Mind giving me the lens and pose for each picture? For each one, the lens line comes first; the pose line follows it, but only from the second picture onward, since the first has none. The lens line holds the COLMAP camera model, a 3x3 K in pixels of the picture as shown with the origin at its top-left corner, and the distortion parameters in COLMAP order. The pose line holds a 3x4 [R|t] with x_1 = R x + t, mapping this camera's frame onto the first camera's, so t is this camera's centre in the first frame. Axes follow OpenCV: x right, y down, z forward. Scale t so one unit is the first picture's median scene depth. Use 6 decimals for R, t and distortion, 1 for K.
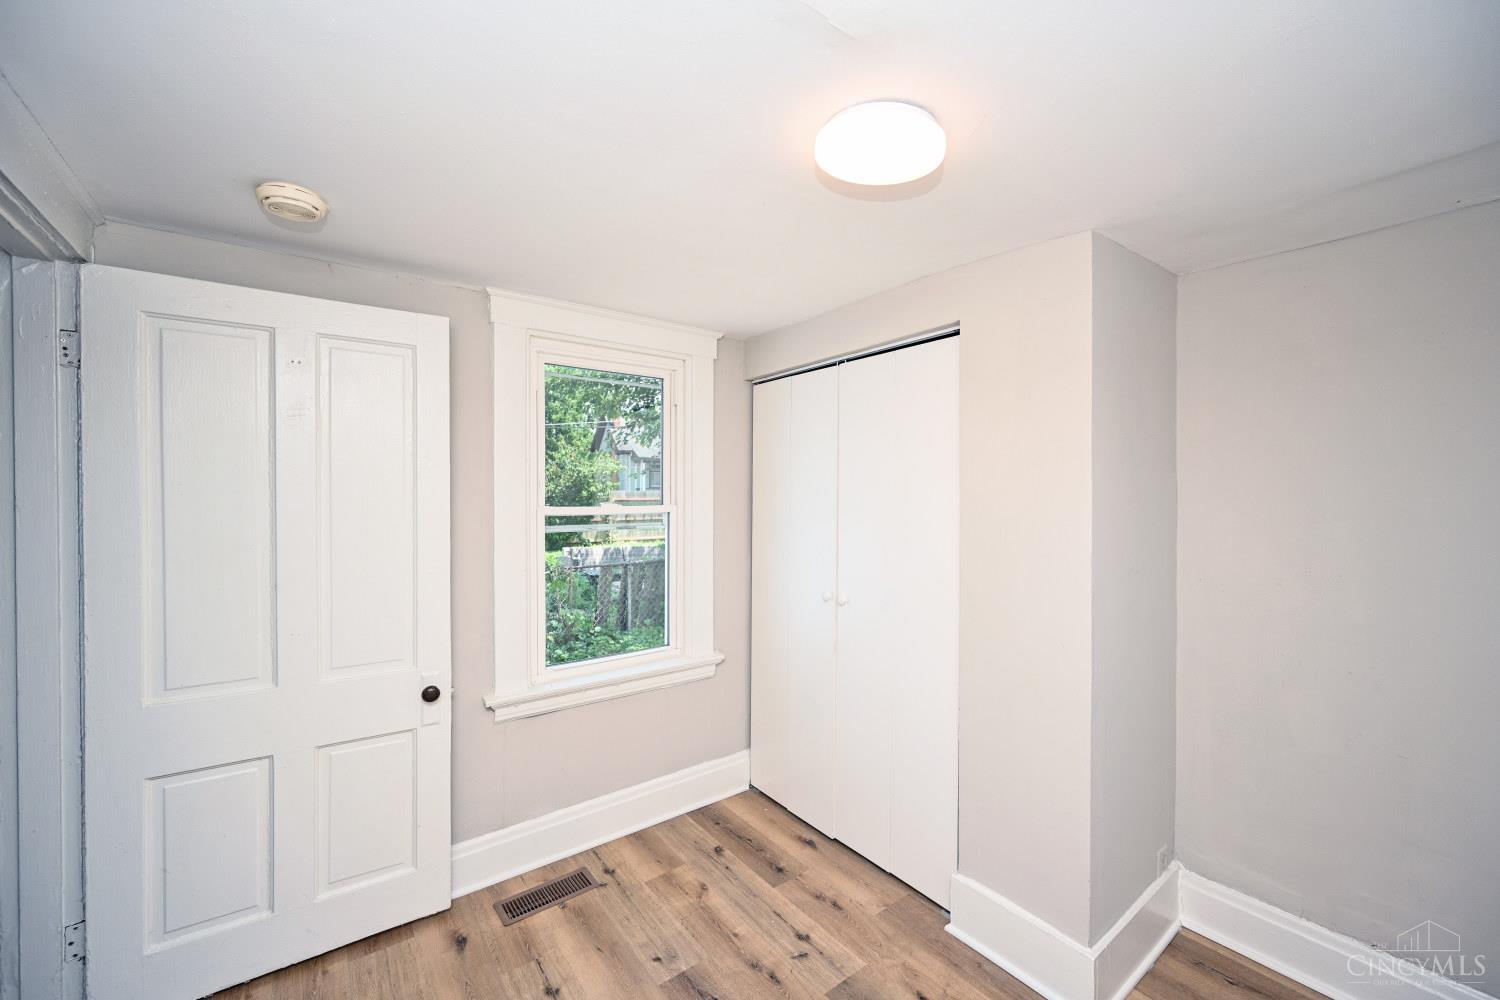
lens RADIAL K [[594.0, 0, 753.3], [0, 594.0, 497.0], [0, 0, 1]] dist [0.000005, 0.000112]
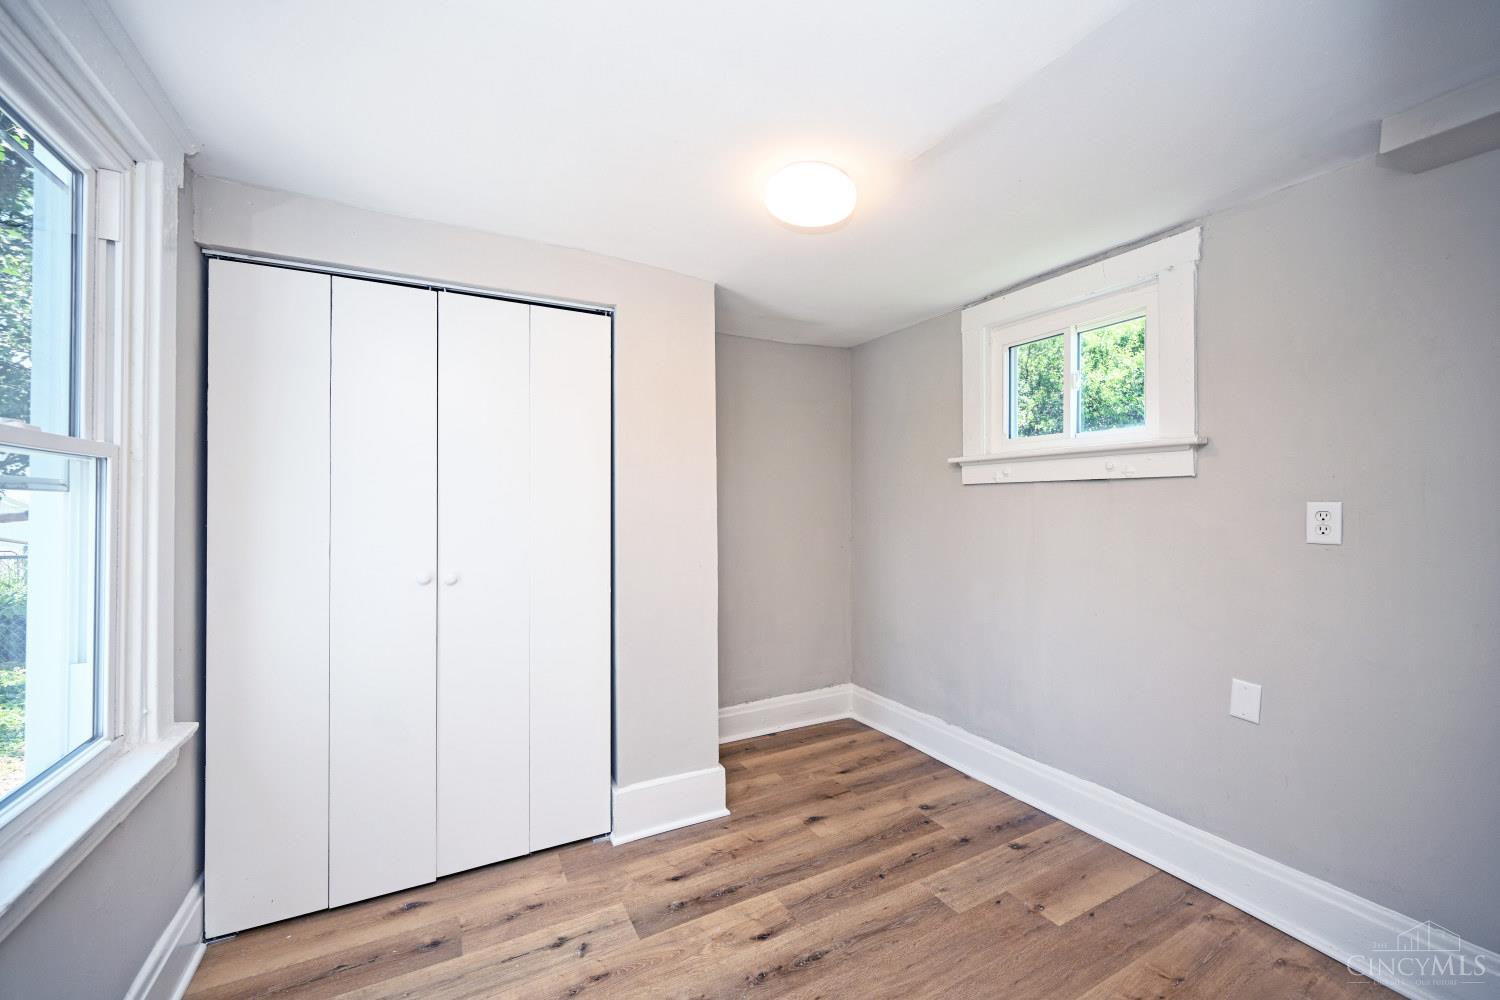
lens RADIAL K [[594.0, 0, 753.3], [0, 594.0, 497.0], [0, 0, 1]] dist [0.000005, 0.000112]
pose [[0.159647, 0.001376, 0.987173, -0.718837], [-0.003985, 0.999992, -0.000749, 0.068054], [-0.987166, -0.003814, 0.159651, 0.547536]]
